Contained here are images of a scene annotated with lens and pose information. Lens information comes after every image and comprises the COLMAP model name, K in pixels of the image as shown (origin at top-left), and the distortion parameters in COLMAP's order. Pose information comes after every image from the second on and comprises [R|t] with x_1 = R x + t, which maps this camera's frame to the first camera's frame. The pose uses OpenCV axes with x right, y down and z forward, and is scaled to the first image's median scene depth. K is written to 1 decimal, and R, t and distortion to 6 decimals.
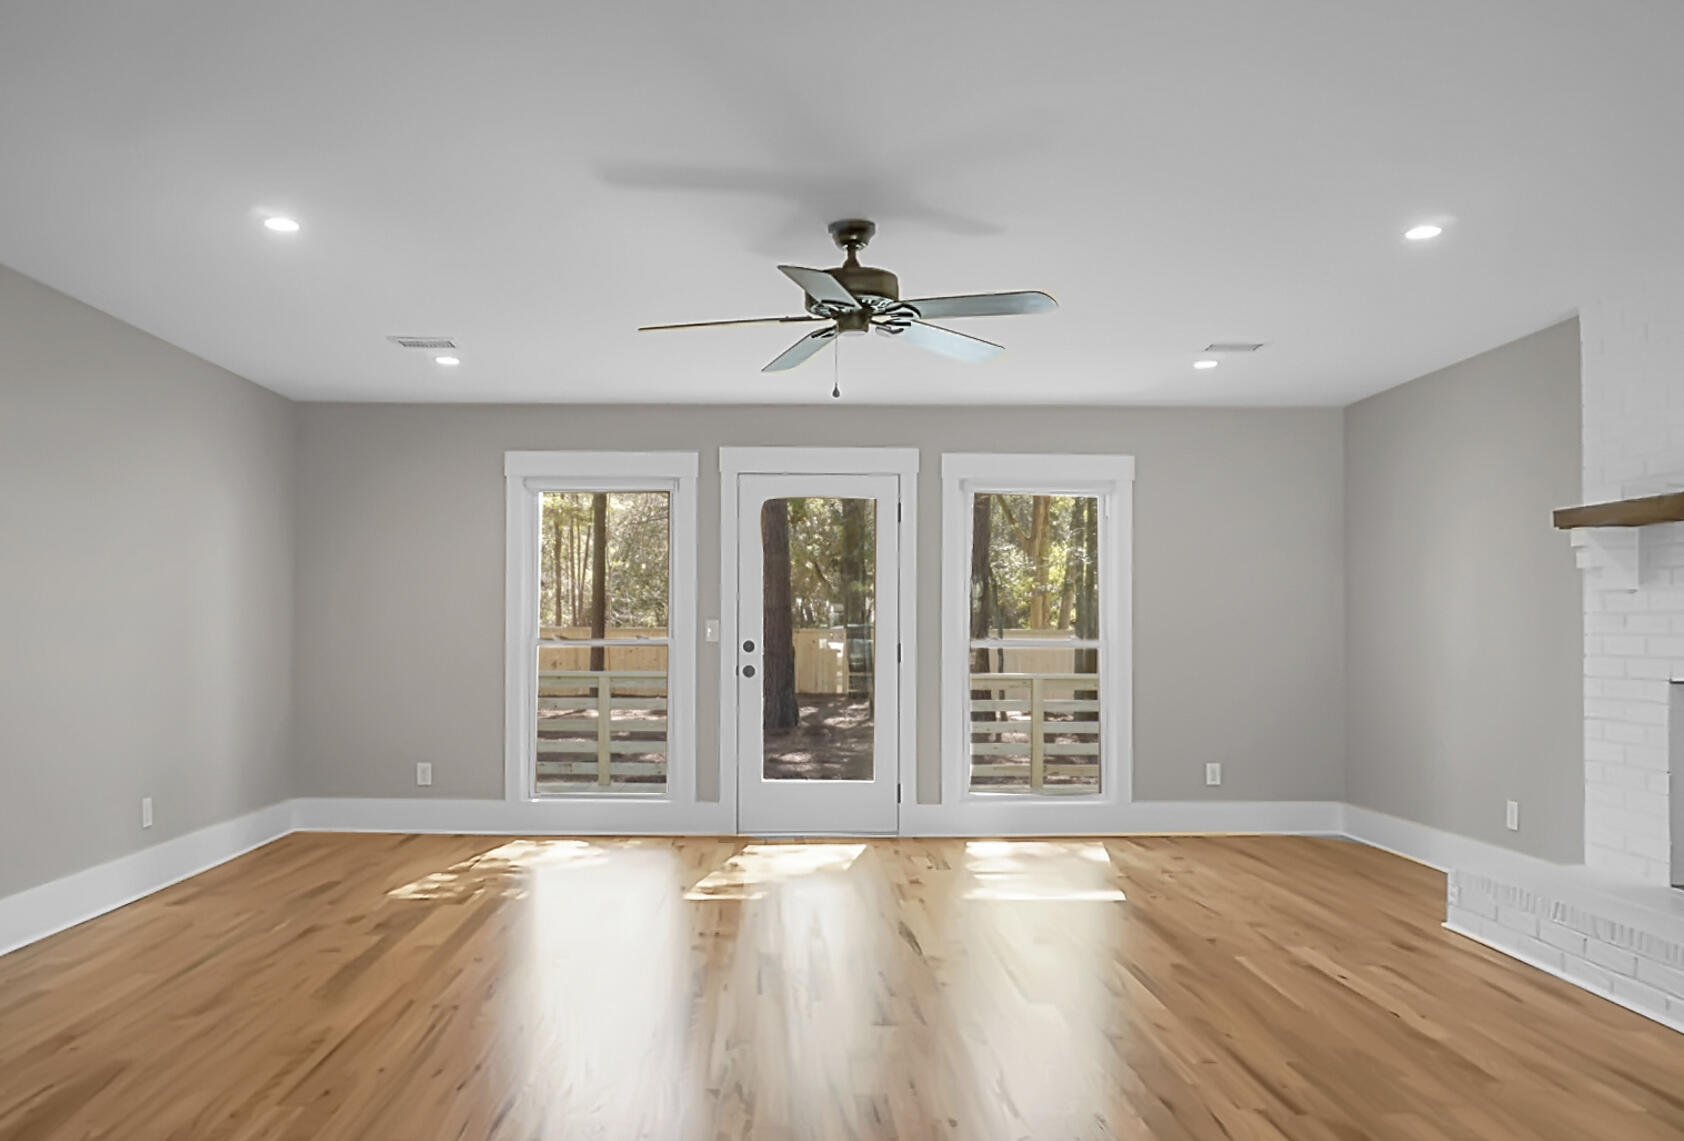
lens RADIAL K [[1229.8, 0, 787.0], [0, 1229.8, 618.3], [0, 0, 1]] dist [-0.040993, -0.001501]
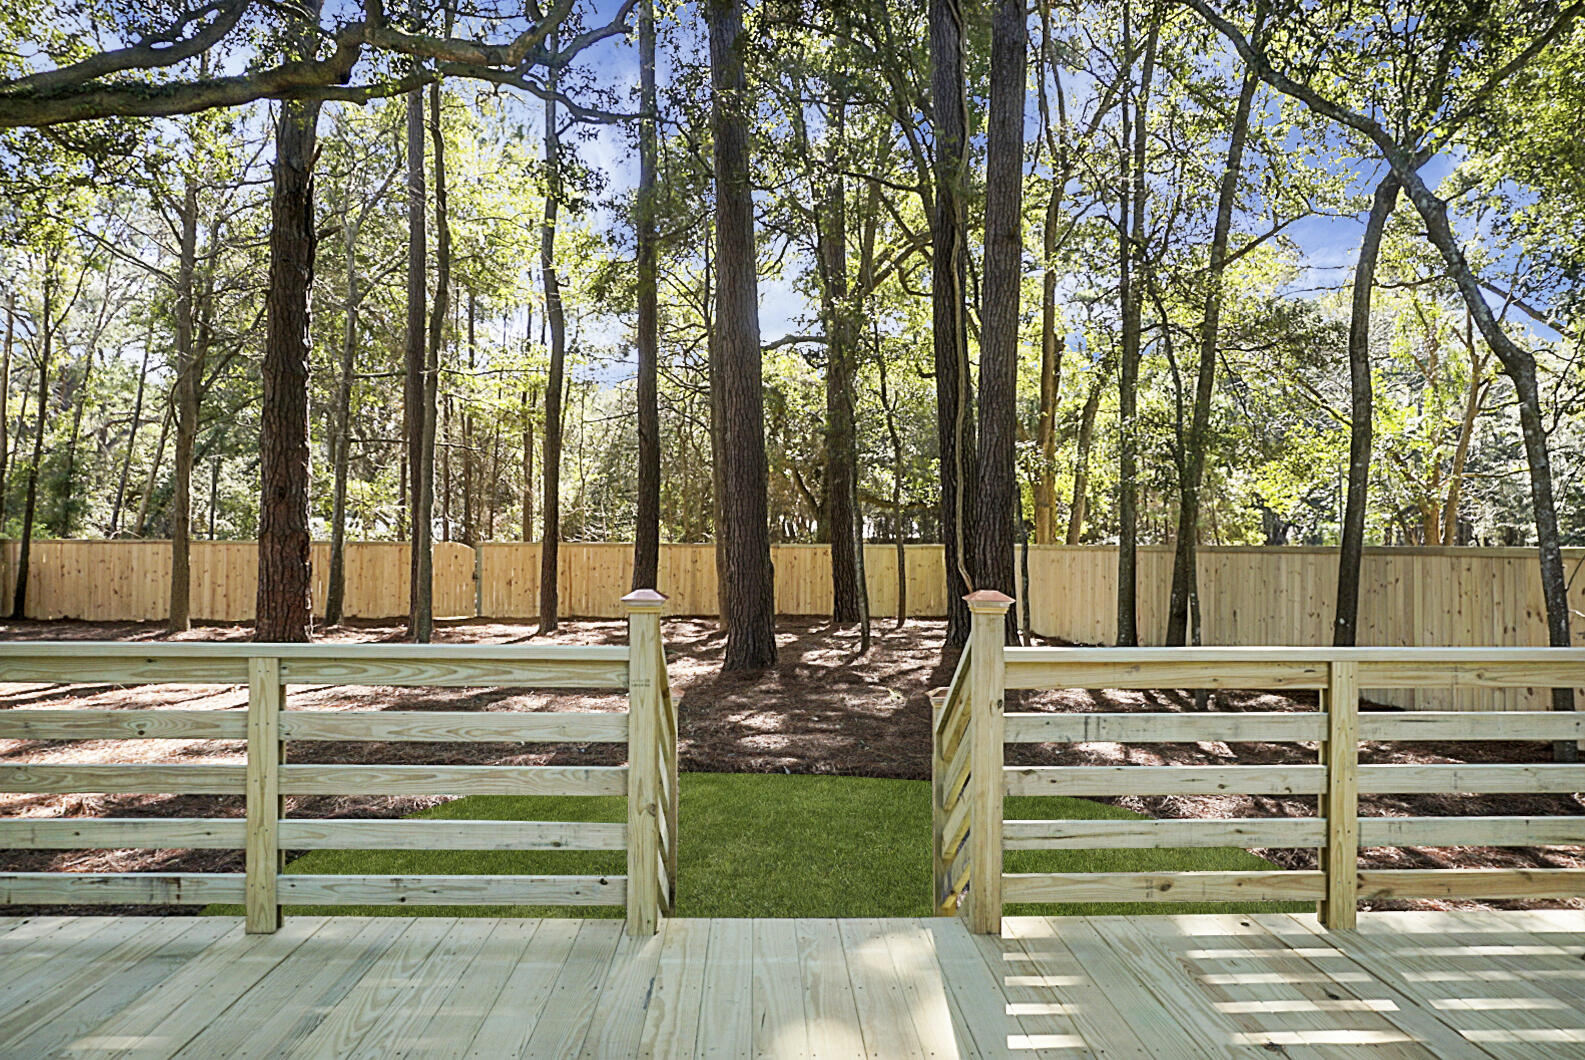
lens RADIAL K [[1092.3, 0, 792.5], [0, 1092.3, 530.0], [0, 0, 1]] dist [0.002014, 0.000274]
pose [[0.999744, 0.005654, 0.021913, 0.018246], [-0.005526, 0.999967, -0.005896, 0.012985], [-0.021946, 0.005774, 0.999742, 0.941454]]
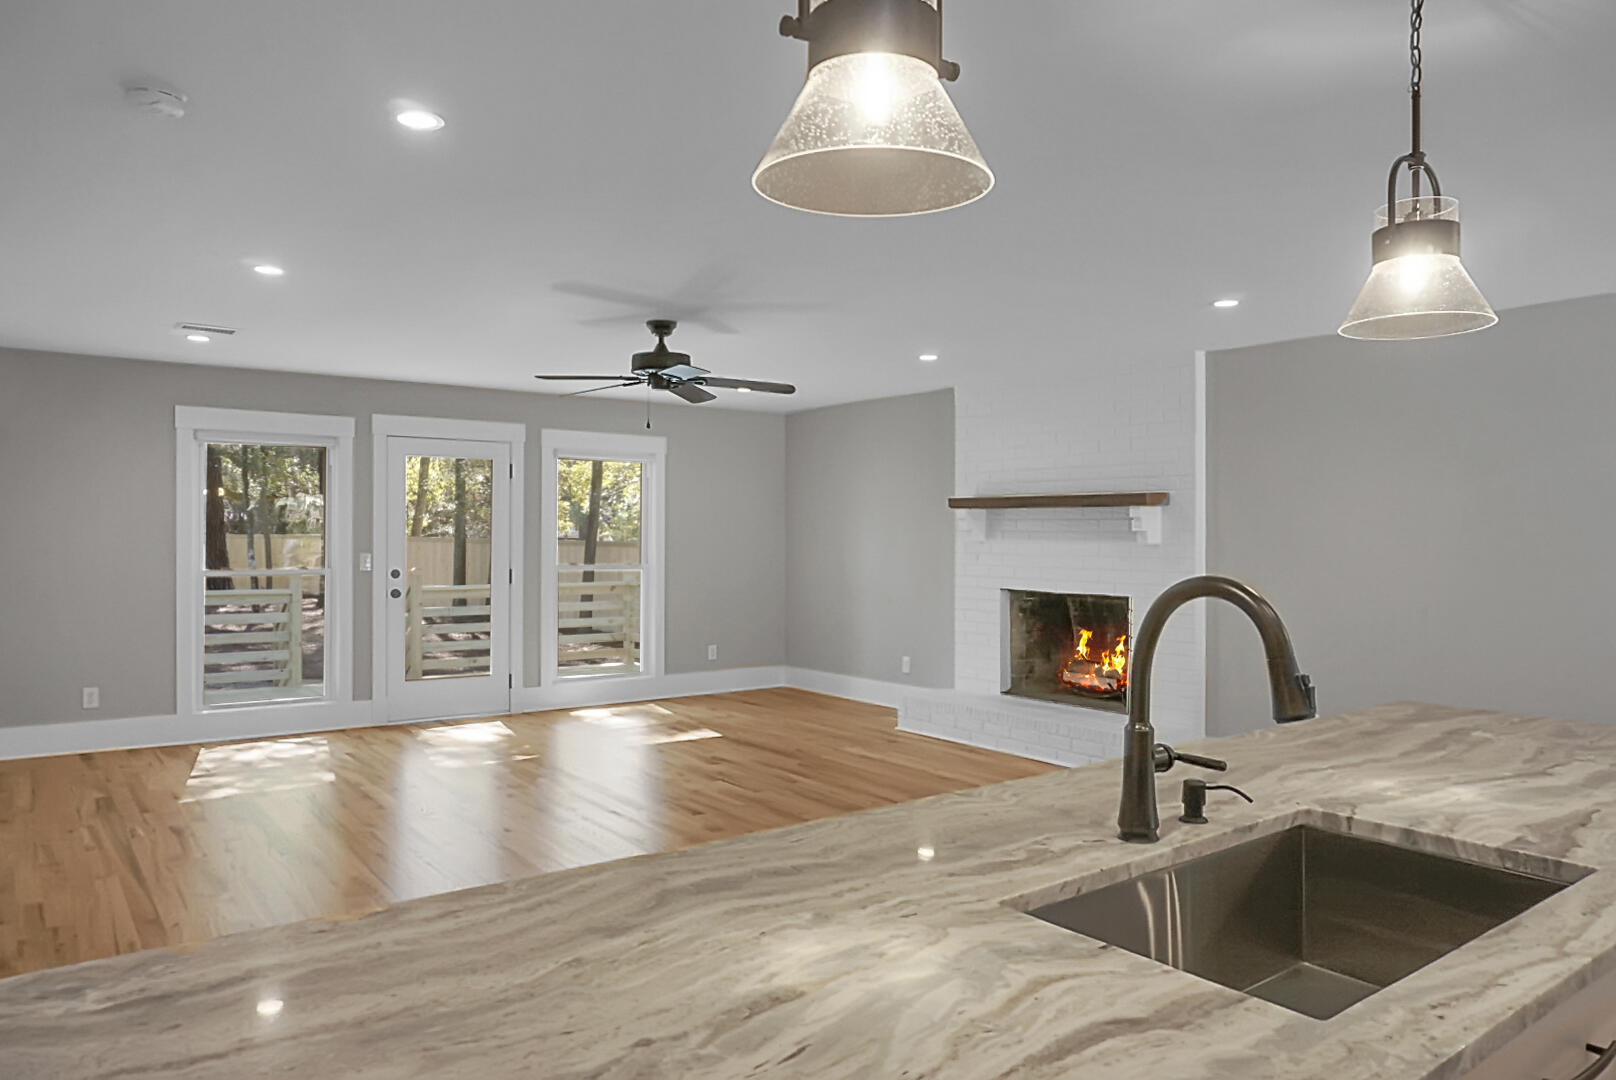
lens RADIAL K [[1093.5, 0, 808.0], [0, 1093.5, 540.0], [0, 0, 1]] dist [-0.007901, -0.001212]
pose [[0.809468, -0.002650, 0.587158, -0.347897], [-0.007677, 0.999857, 0.015097, -0.032190], [-0.587114, -0.016728, 0.809331, -0.154242]]
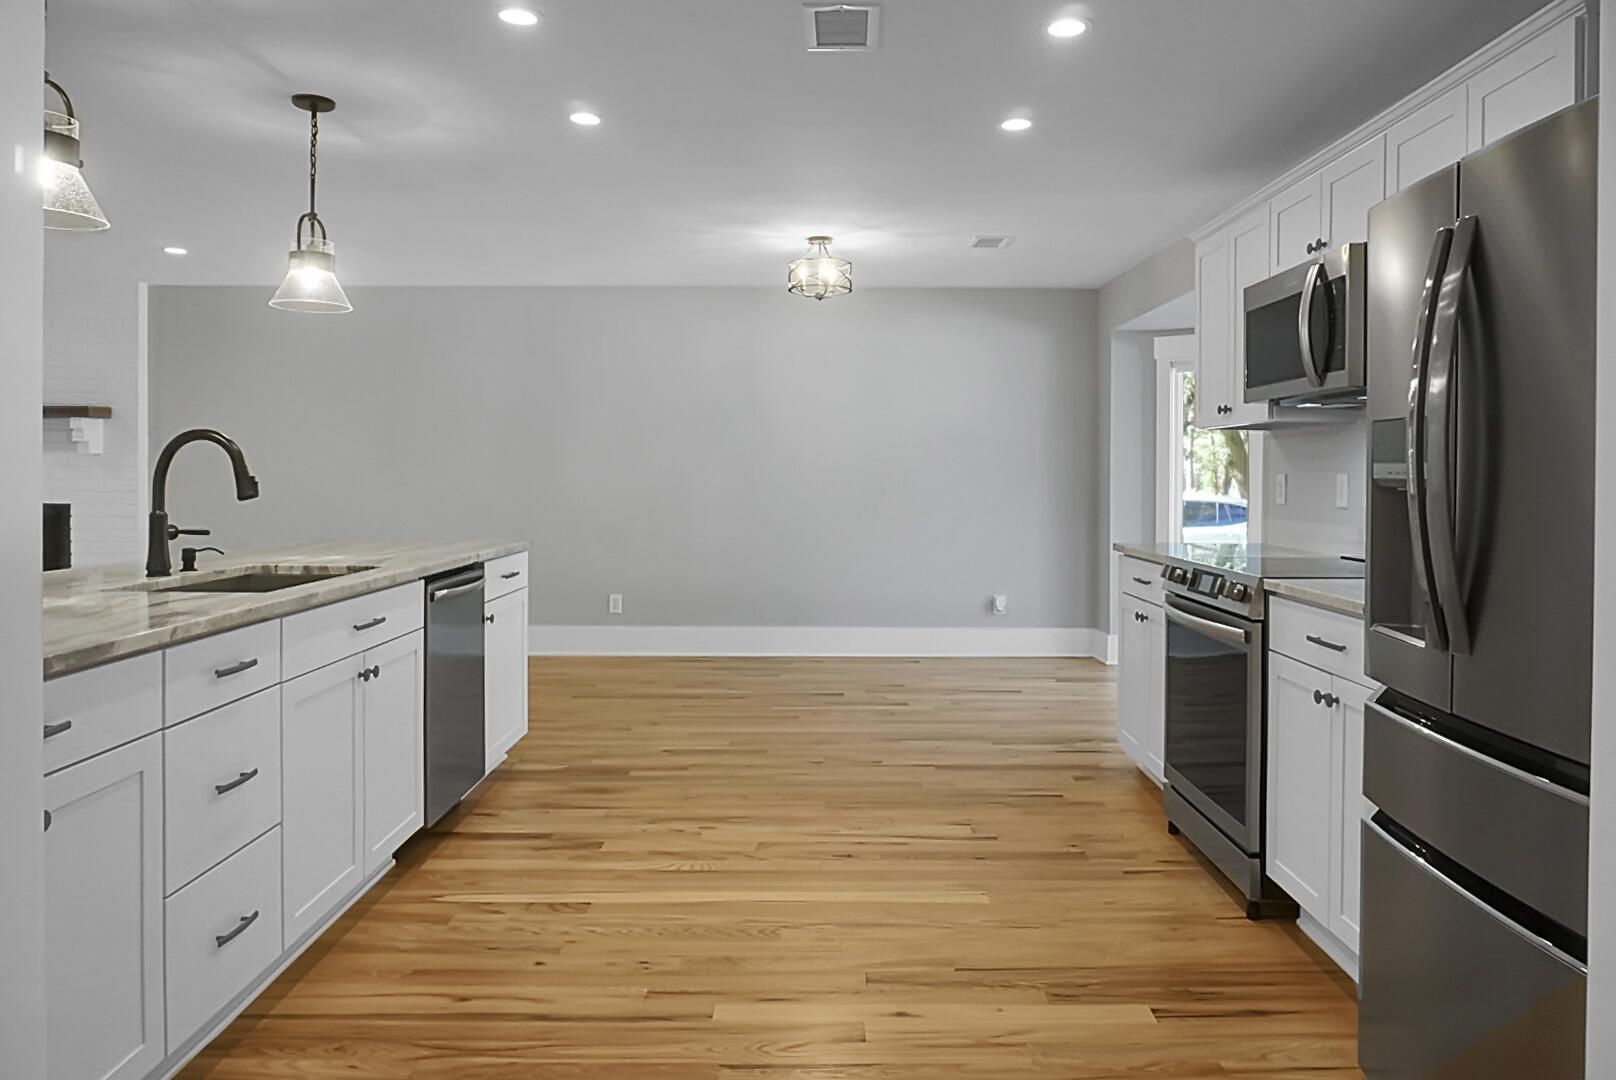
lens RADIAL K [[1069.4, 0, 811.2], [0, 1069.4, 476.6], [0, 0, 1]] dist [-0.002376, -0.000206]
pose [[0.018281, -0.004029, 0.999825, -0.545476], [-0.017561, 0.999836, 0.004350, -0.011116], [-0.999679, -0.017637, 0.018208, -0.257921]]
